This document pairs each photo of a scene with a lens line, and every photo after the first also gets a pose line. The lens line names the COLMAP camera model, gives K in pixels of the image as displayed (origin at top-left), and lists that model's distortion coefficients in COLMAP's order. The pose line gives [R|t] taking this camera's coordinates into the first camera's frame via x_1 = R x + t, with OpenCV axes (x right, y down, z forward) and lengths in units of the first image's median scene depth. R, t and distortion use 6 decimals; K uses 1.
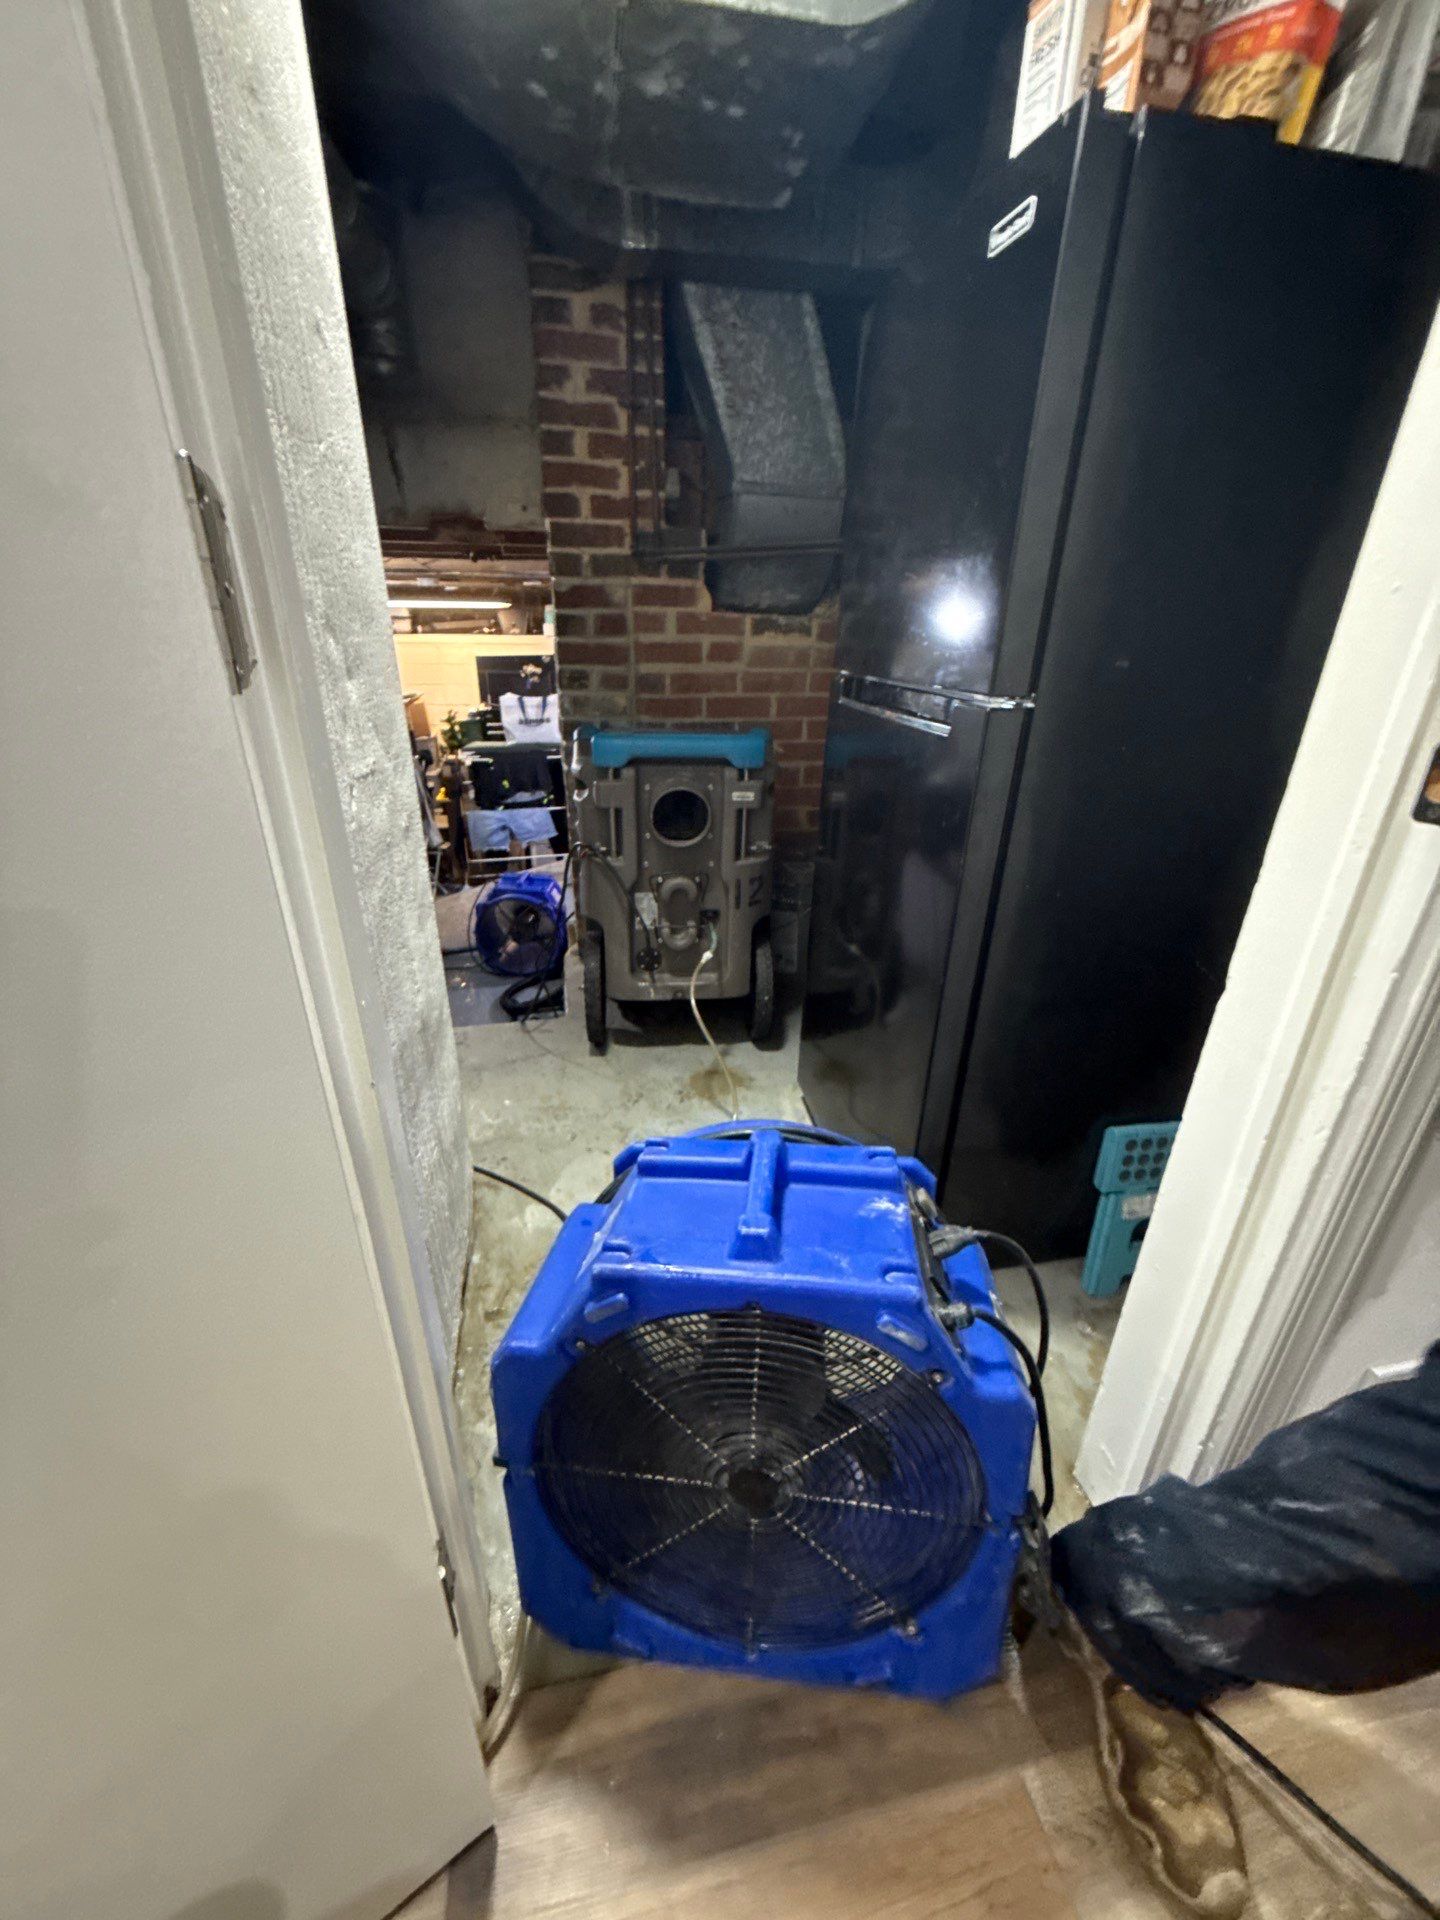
lens RADIAL K [[764.9, 0, 711.9], [0, 764.9, 957.2], [0, 0, 1]] dist [-0.002307, 0.000298]
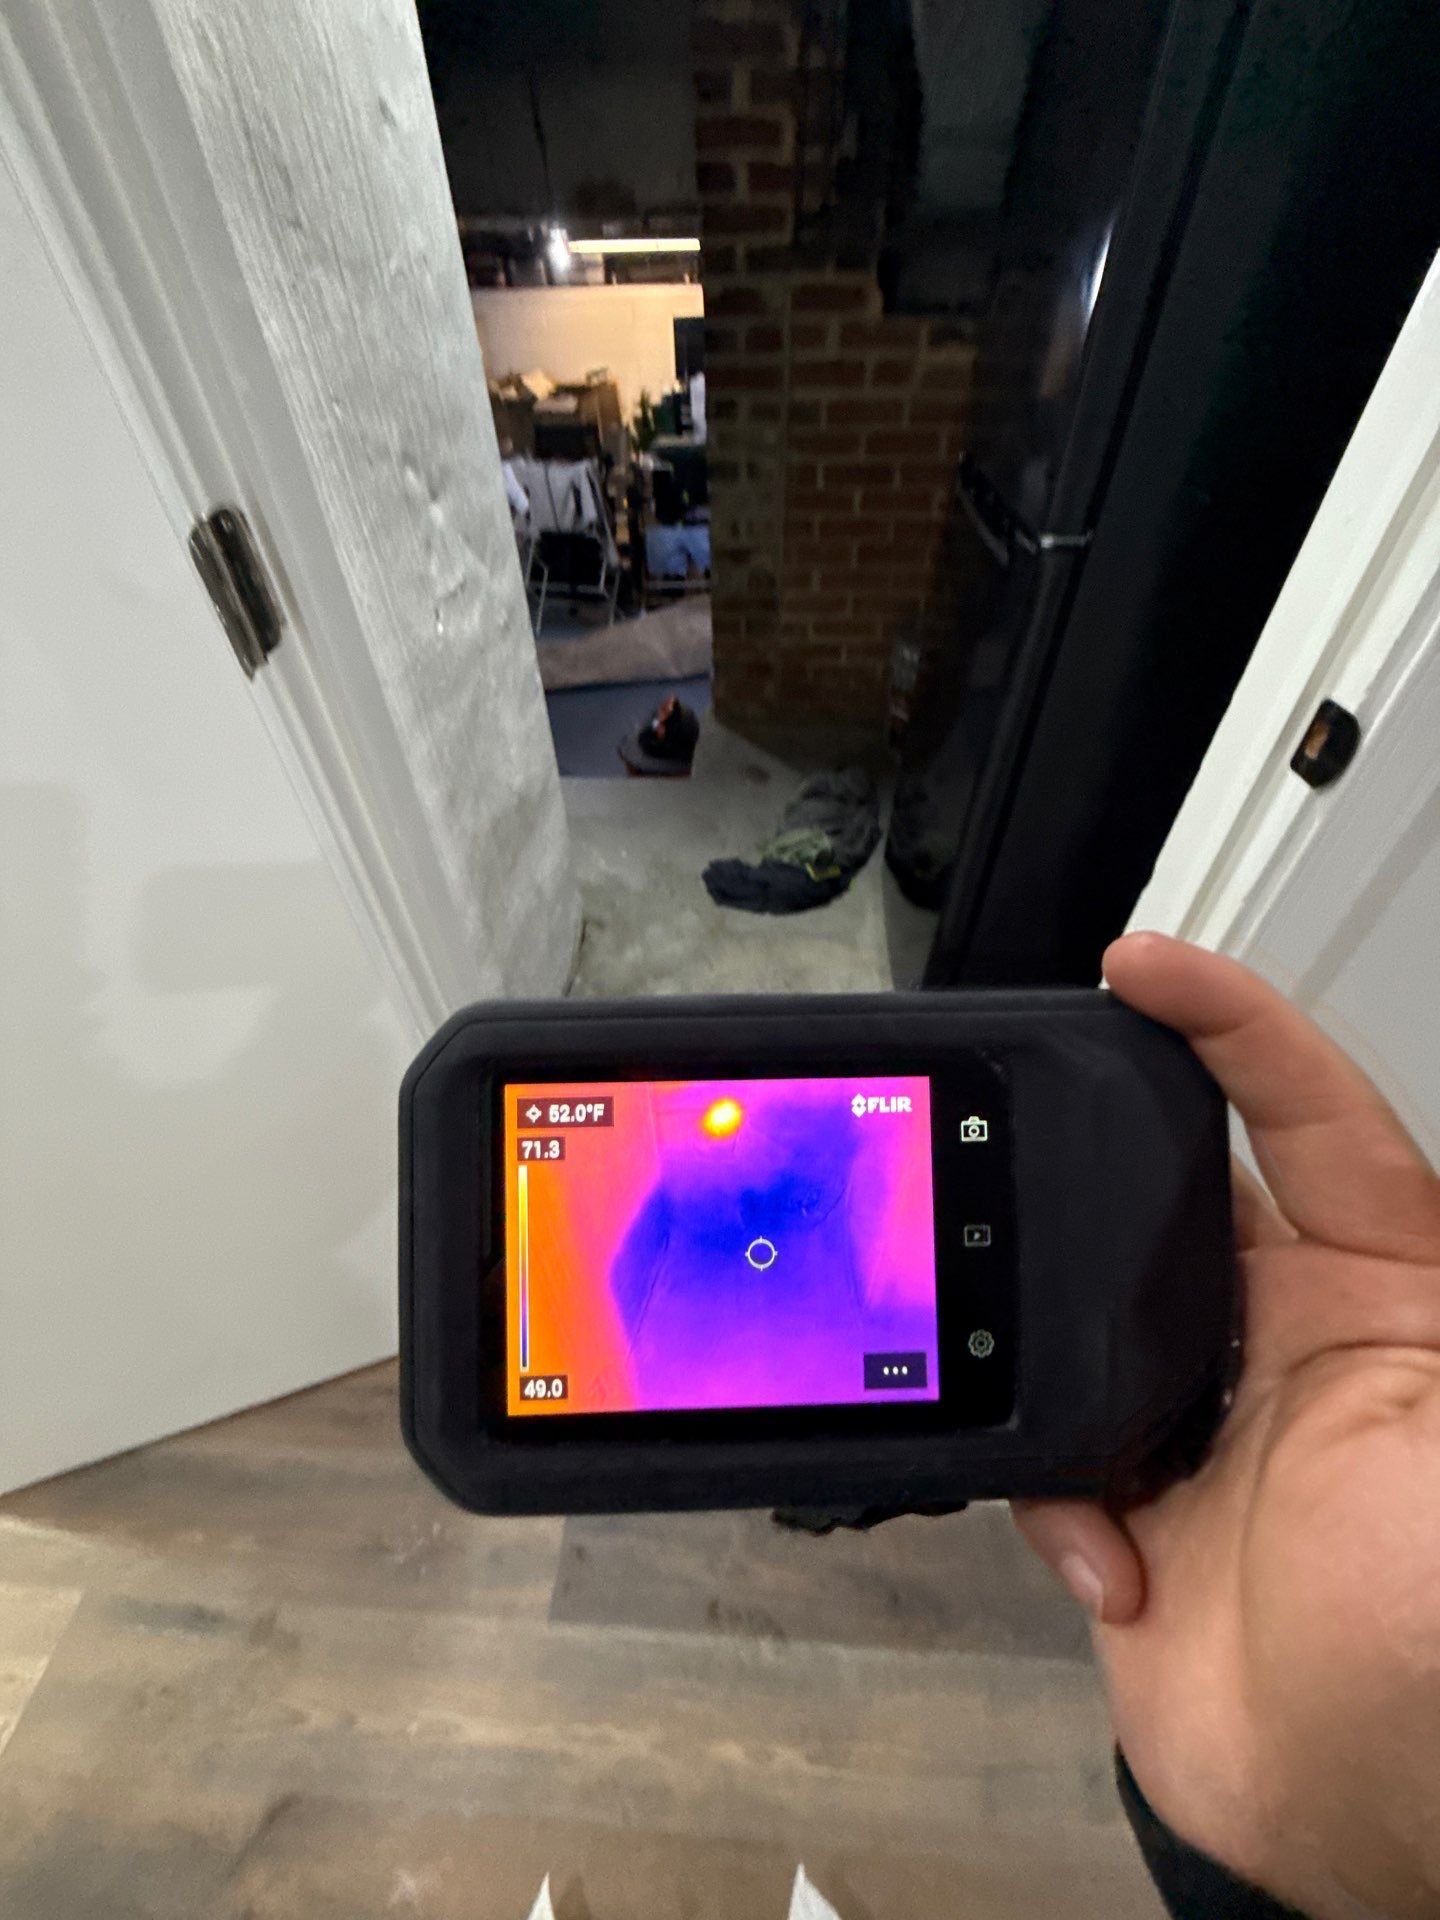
lens RADIAL K [[764.9, 0, 711.9], [0, 764.9, 957.2], [0, 0, 1]] dist [-0.002307, 0.000298]
pose [[0.965716, 0.155211, -0.208093, 0.103613], [-0.076044, 0.935553, 0.344902, -0.060440], [0.248214, -0.317253, 0.915281, -0.059707]]
